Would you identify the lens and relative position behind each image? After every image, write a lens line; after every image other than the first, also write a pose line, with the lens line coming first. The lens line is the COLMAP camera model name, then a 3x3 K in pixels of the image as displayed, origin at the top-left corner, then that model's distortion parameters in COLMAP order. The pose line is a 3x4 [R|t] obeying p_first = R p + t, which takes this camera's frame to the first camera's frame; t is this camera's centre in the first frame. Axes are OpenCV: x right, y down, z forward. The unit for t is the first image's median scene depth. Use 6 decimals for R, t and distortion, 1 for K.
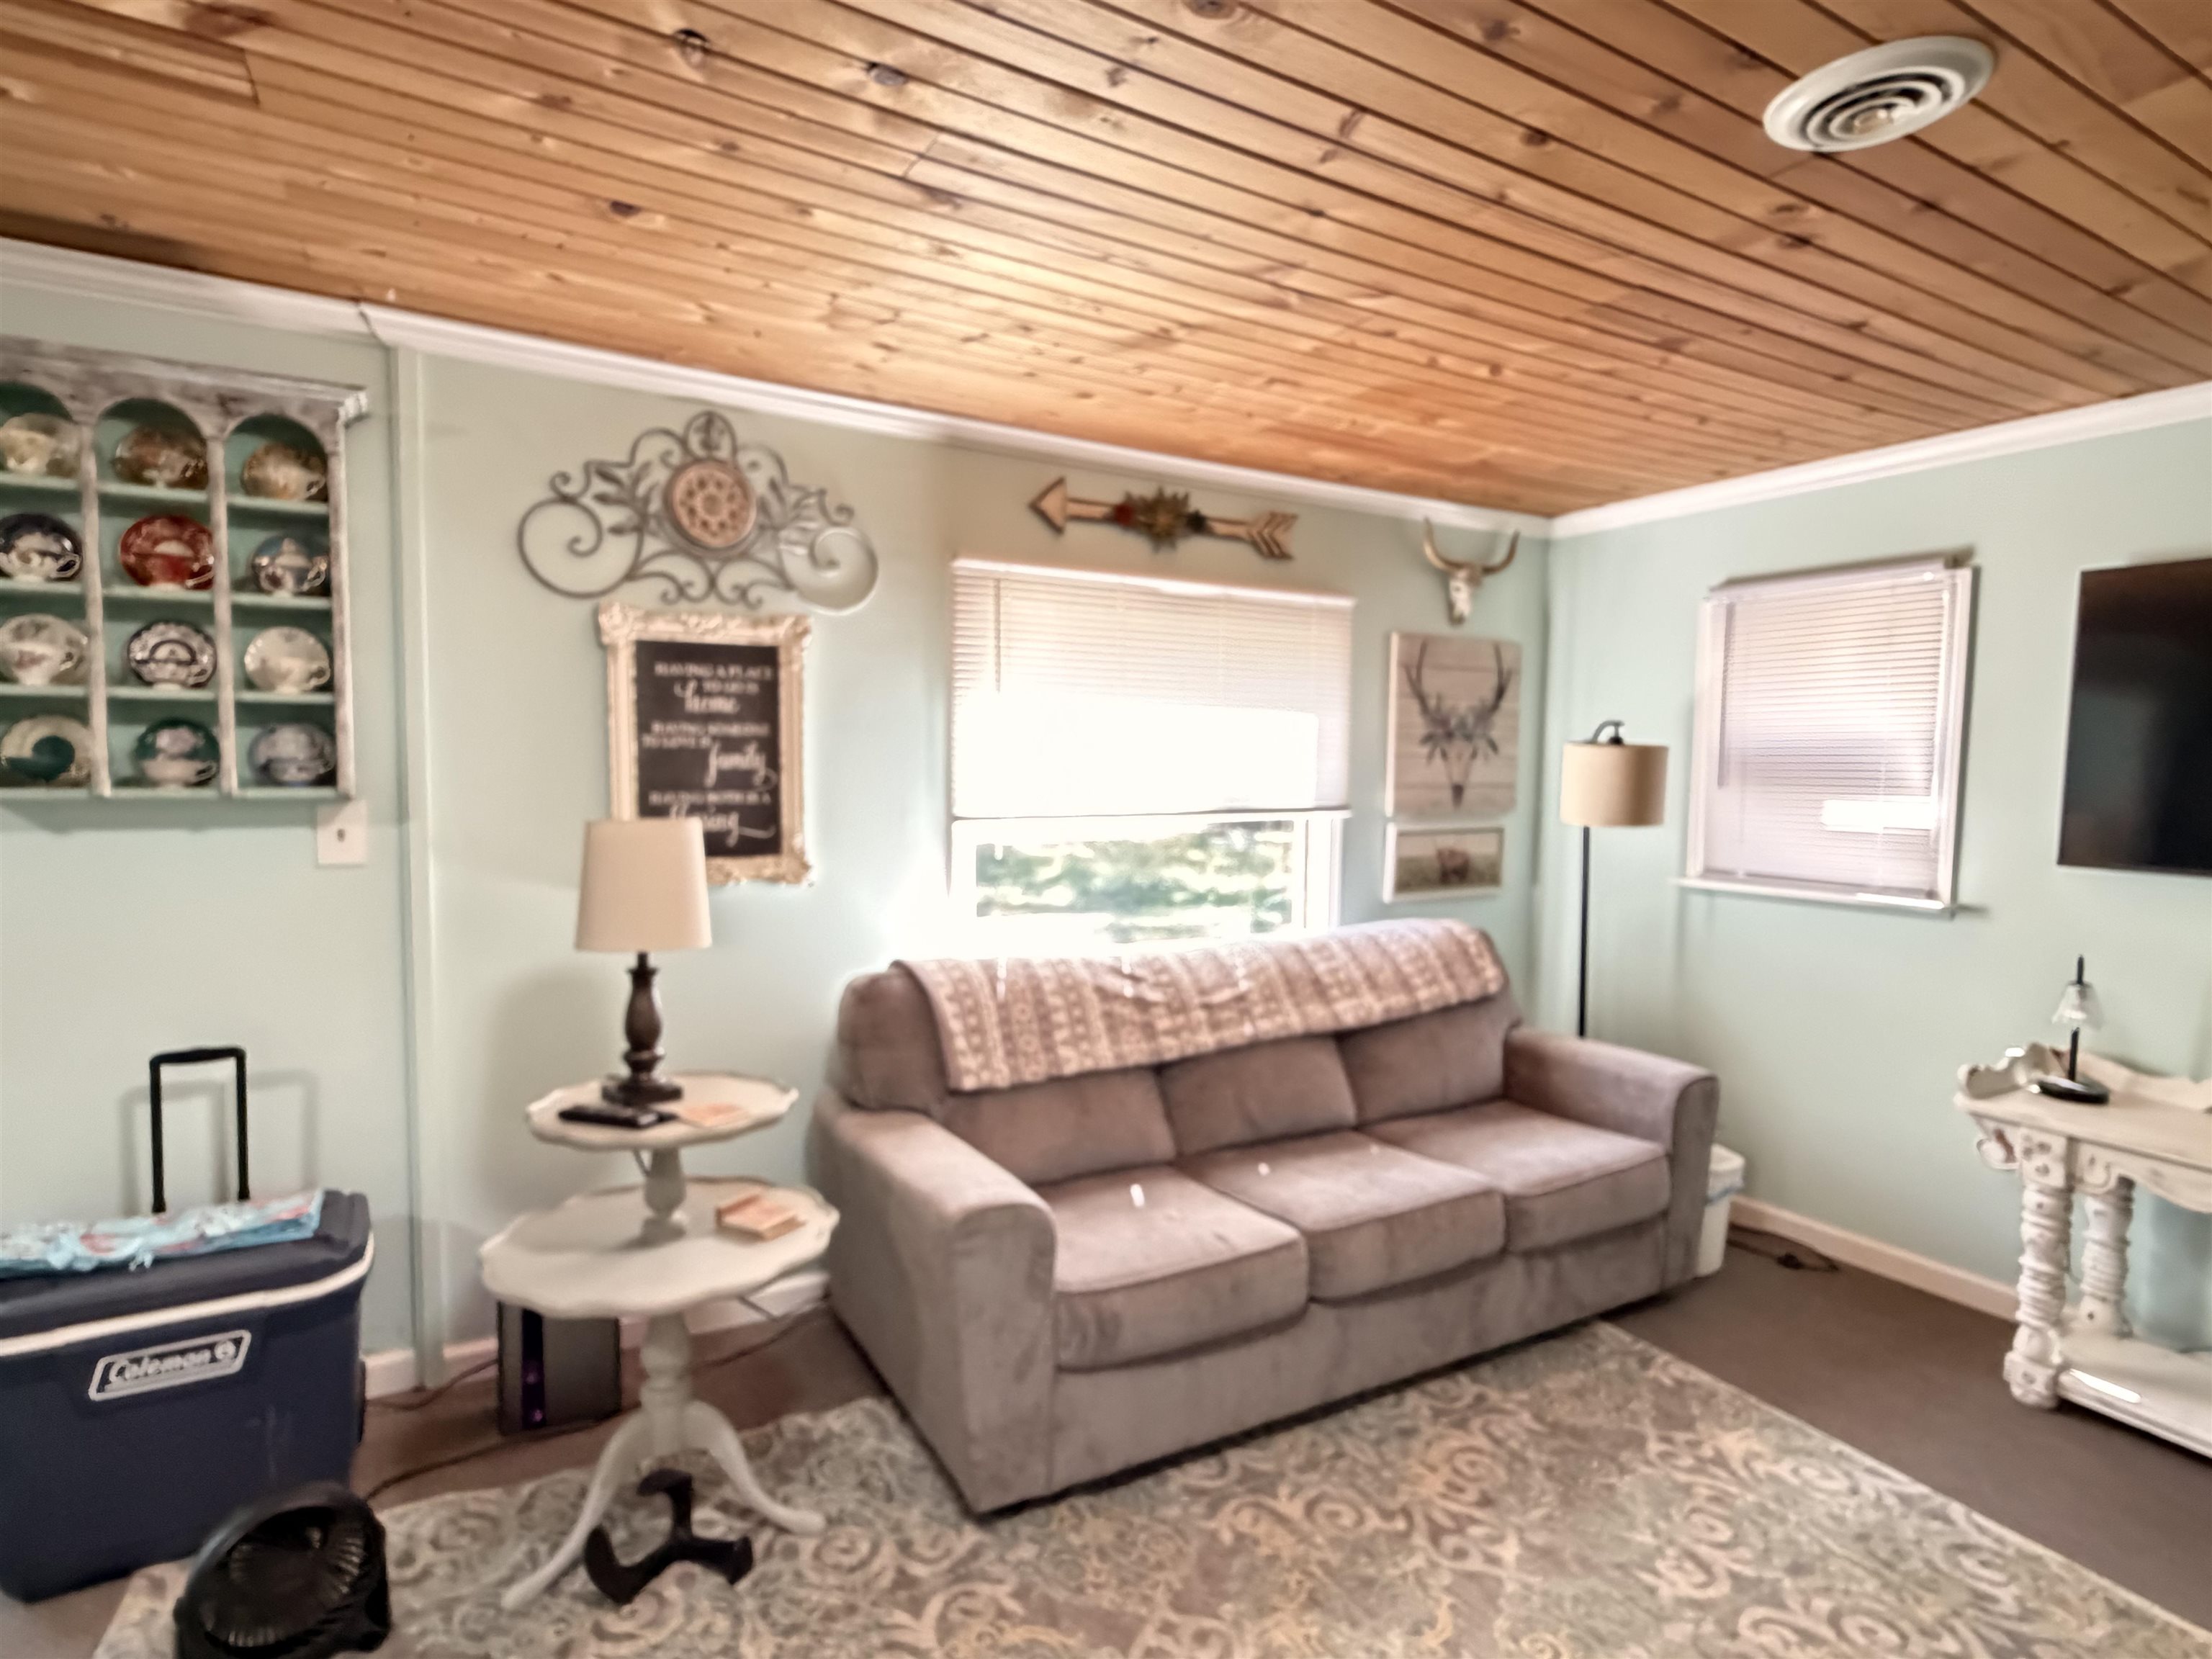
lens RADIAL K [[1150.7, 0, 1109.7], [0, 1150.7, 834.4], [0, 0, 1]] dist [-0.003839, 0.002140]
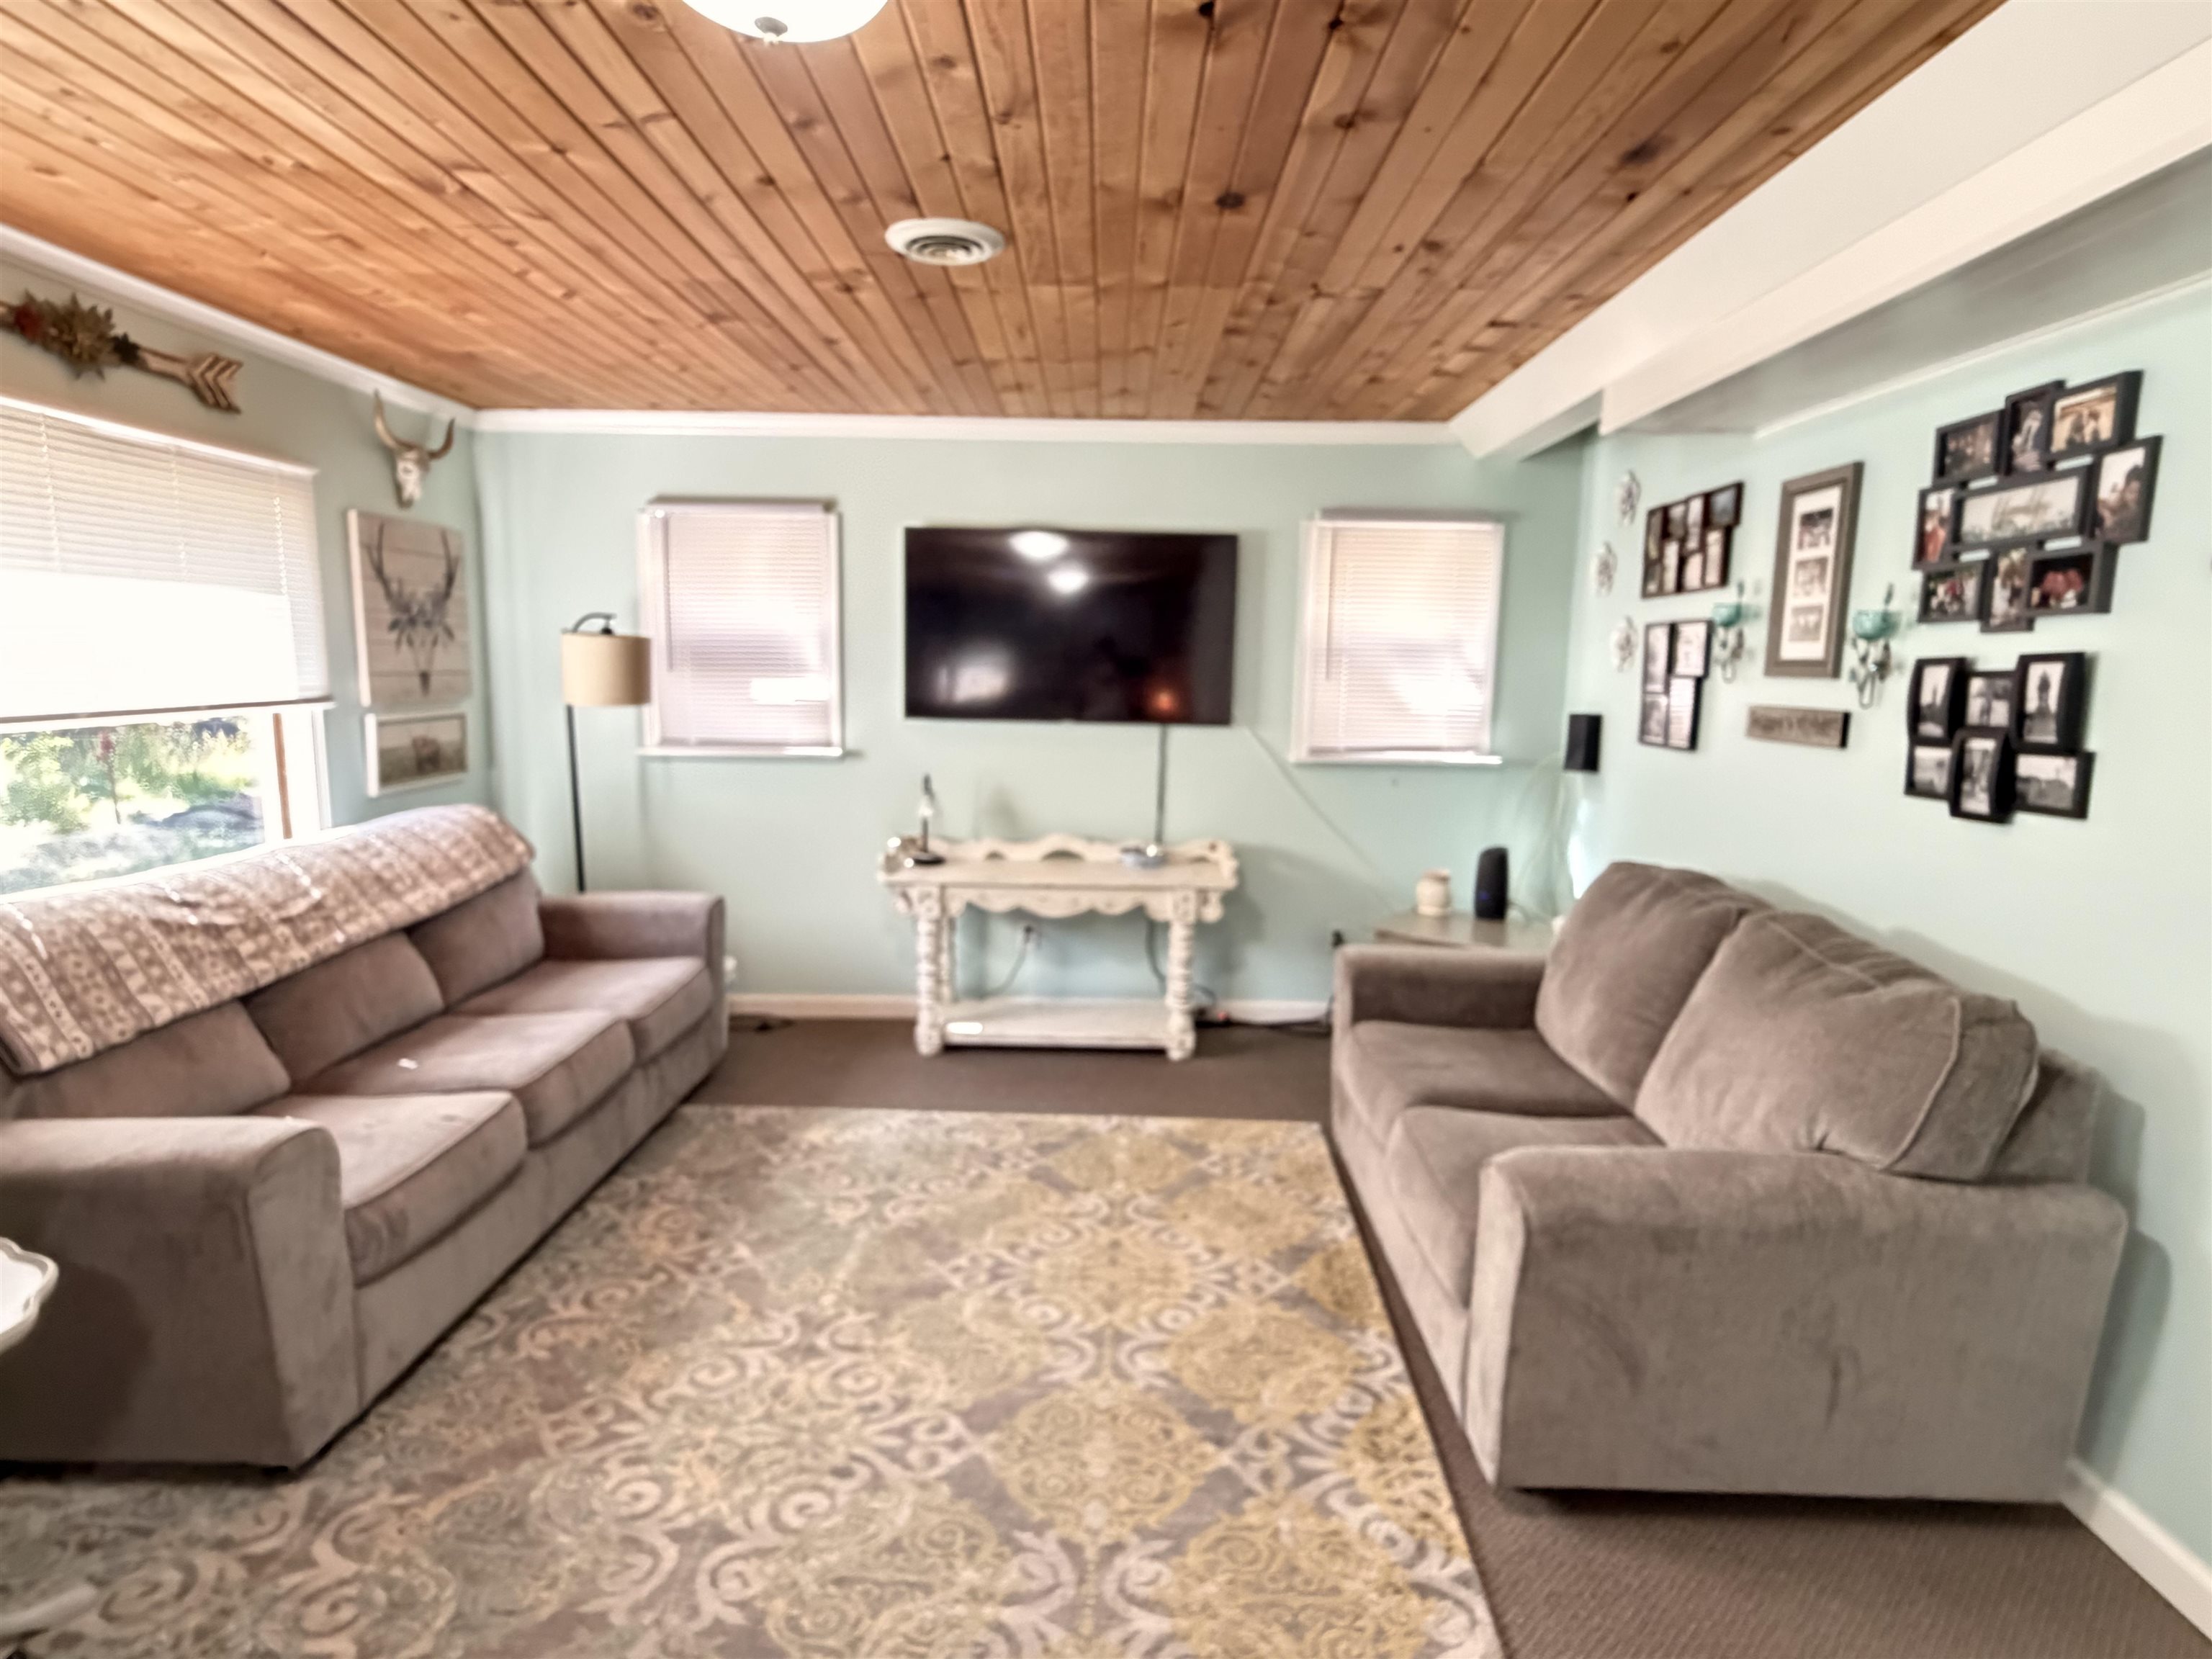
lens RADIAL K [[1150.7, 0, 1107.0], [0, 1150.7, 830.3], [0, 0, 1]] dist [-0.003839, 0.002140]
pose [[0.500844, -0.130327, 0.855670, -0.393557], [0.048578, 0.991273, 0.122546, -0.001174], [-0.864174, -0.019810, 0.502804, -0.017149]]
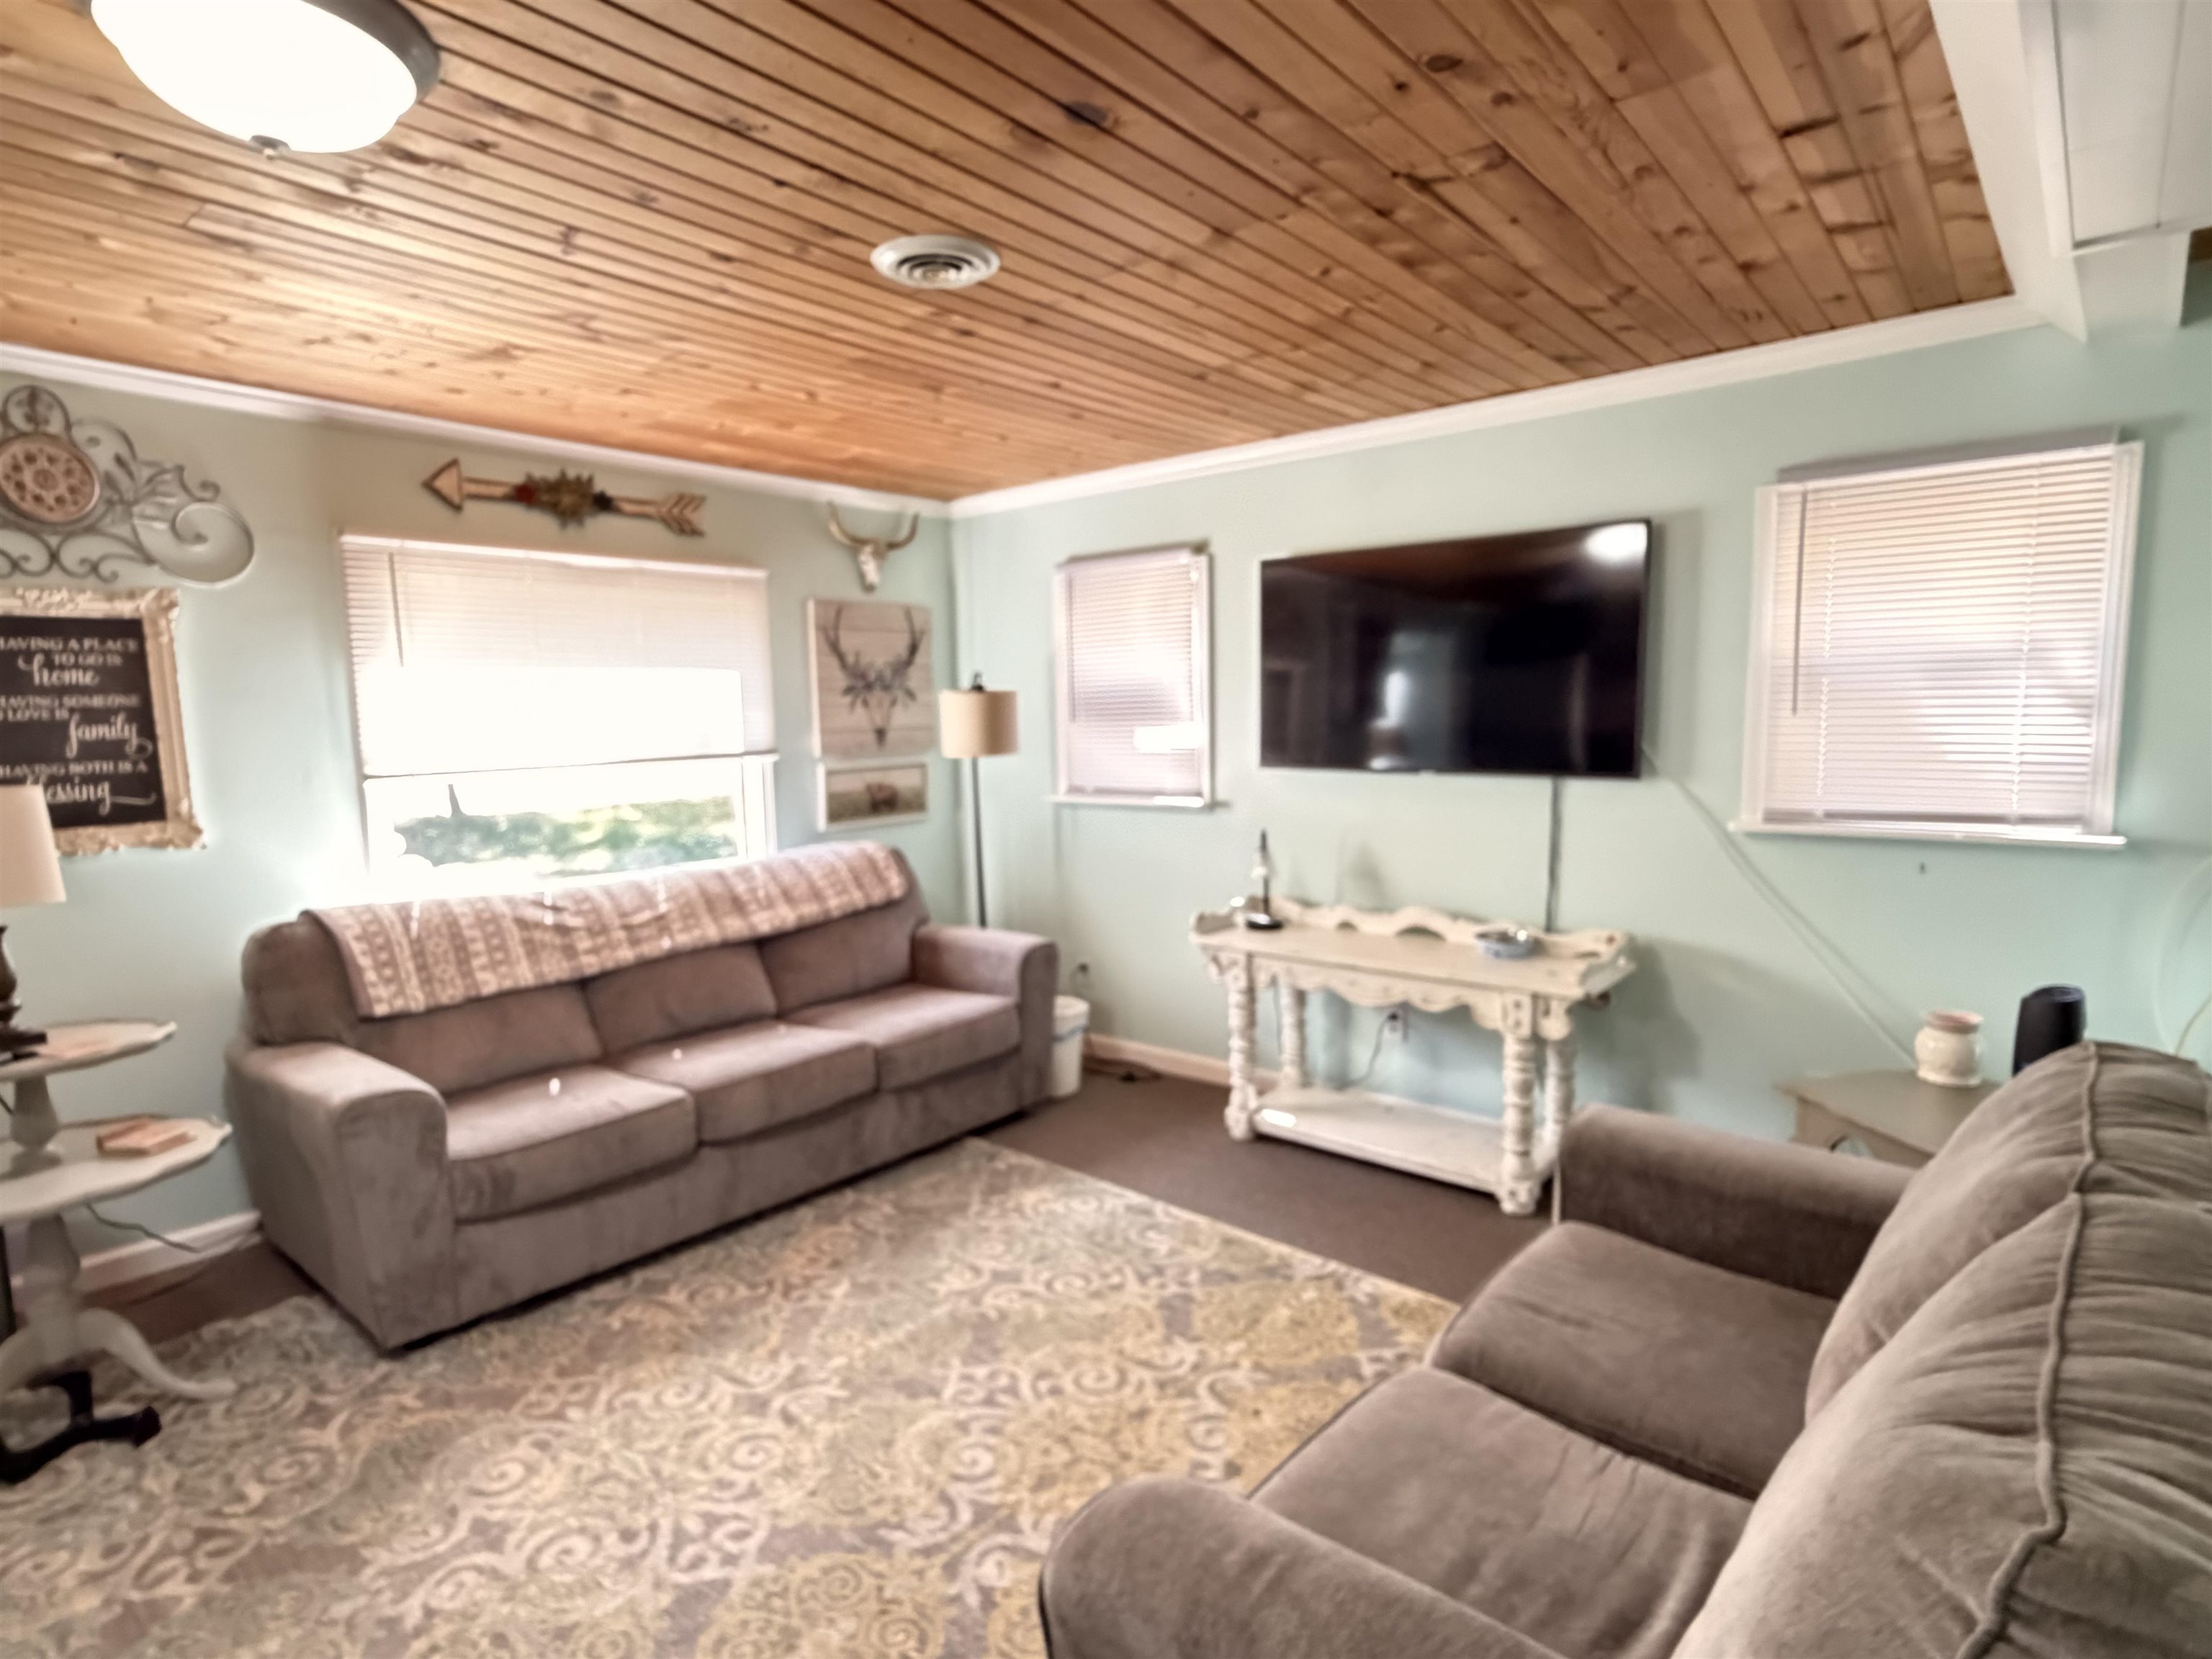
lens RADIAL K [[1150.7, 0, 1114.7], [0, 1150.7, 835.2], [0, 0, 1]] dist [-0.003839, 0.002140]
pose [[0.937466, -0.069906, 0.340986, 0.172079], [0.055055, 0.997073, 0.053052, 0.024374], [-0.343696, -0.030962, 0.938570, -0.285786]]
